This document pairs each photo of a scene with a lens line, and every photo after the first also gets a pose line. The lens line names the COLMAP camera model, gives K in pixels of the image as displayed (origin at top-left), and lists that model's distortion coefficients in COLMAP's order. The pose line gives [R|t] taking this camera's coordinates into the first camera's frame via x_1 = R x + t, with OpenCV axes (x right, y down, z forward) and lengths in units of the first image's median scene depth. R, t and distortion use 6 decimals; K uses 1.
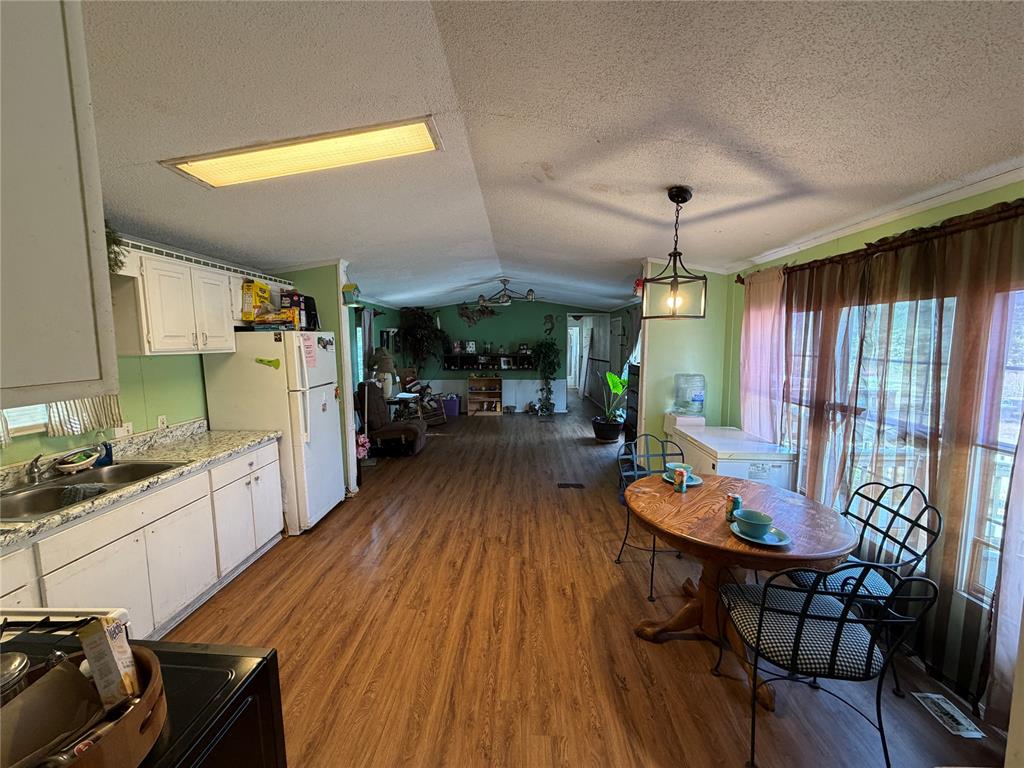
lens RADIAL K [[408.4, 0, 510.0], [0, 408.4, 385.1], [0, 0, 1]] dist [0.000863, -0.000072]
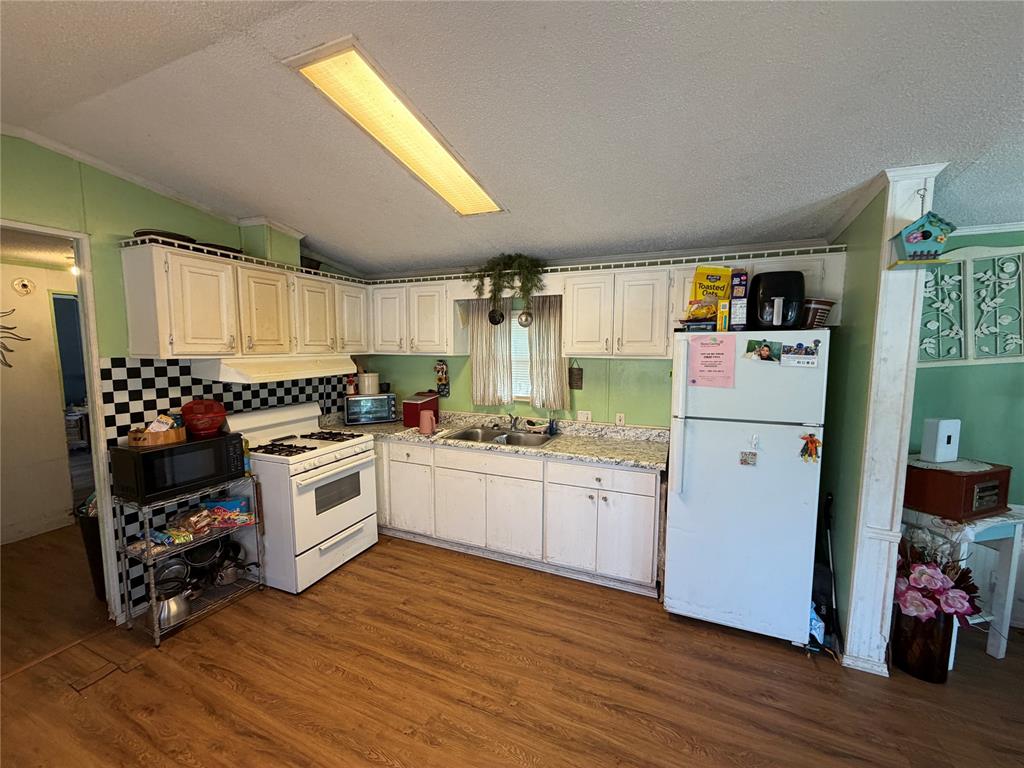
lens RADIAL K [[408.4, 0, 510.0], [0, 408.4, 385.1], [0, 0, 1]] dist [0.000863, -0.000072]
pose [[-0.371914, 0.091307, -0.923766, 0.281779], [-0.103247, 0.984907, 0.138918, -0.128481], [0.922507, 0.147042, -0.356874, 1.158084]]
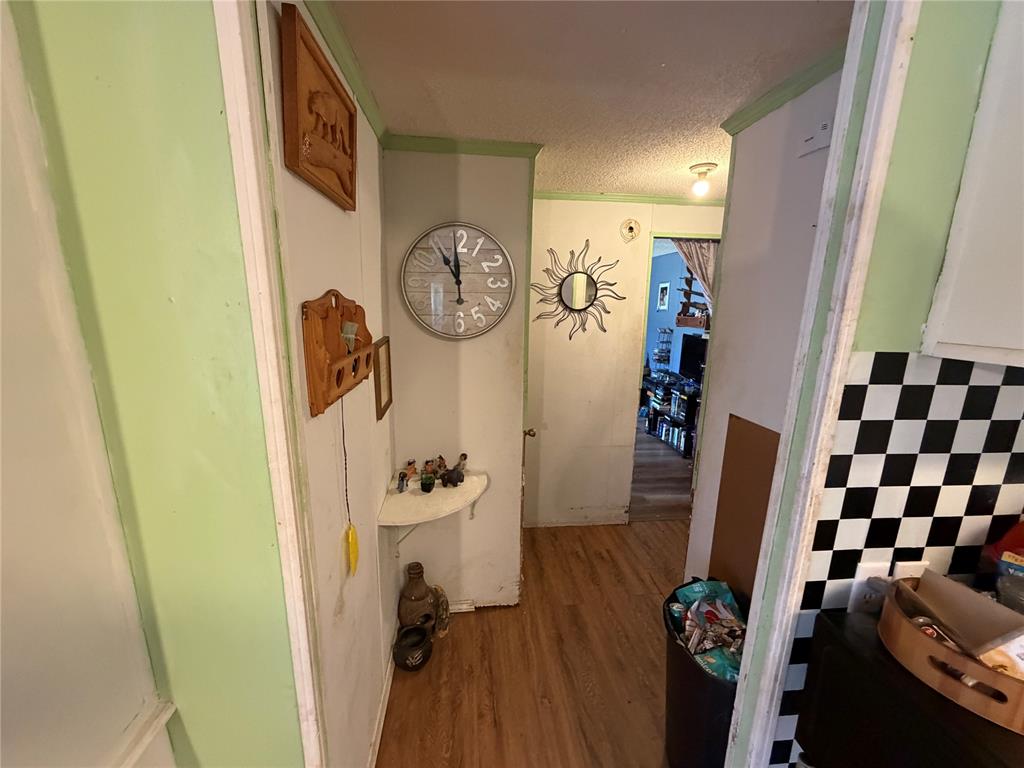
lens RADIAL K [[408.4, 0, 510.0], [0, 408.4, 385.1], [0, 0, 1]] dist [0.000863, -0.000072]
pose [[-0.991675, 0.007078, -0.128571, 0.076166], [-0.032651, 0.952033, 0.304247, -0.035692], [0.124557, 0.305912, -0.943877, 0.332615]]
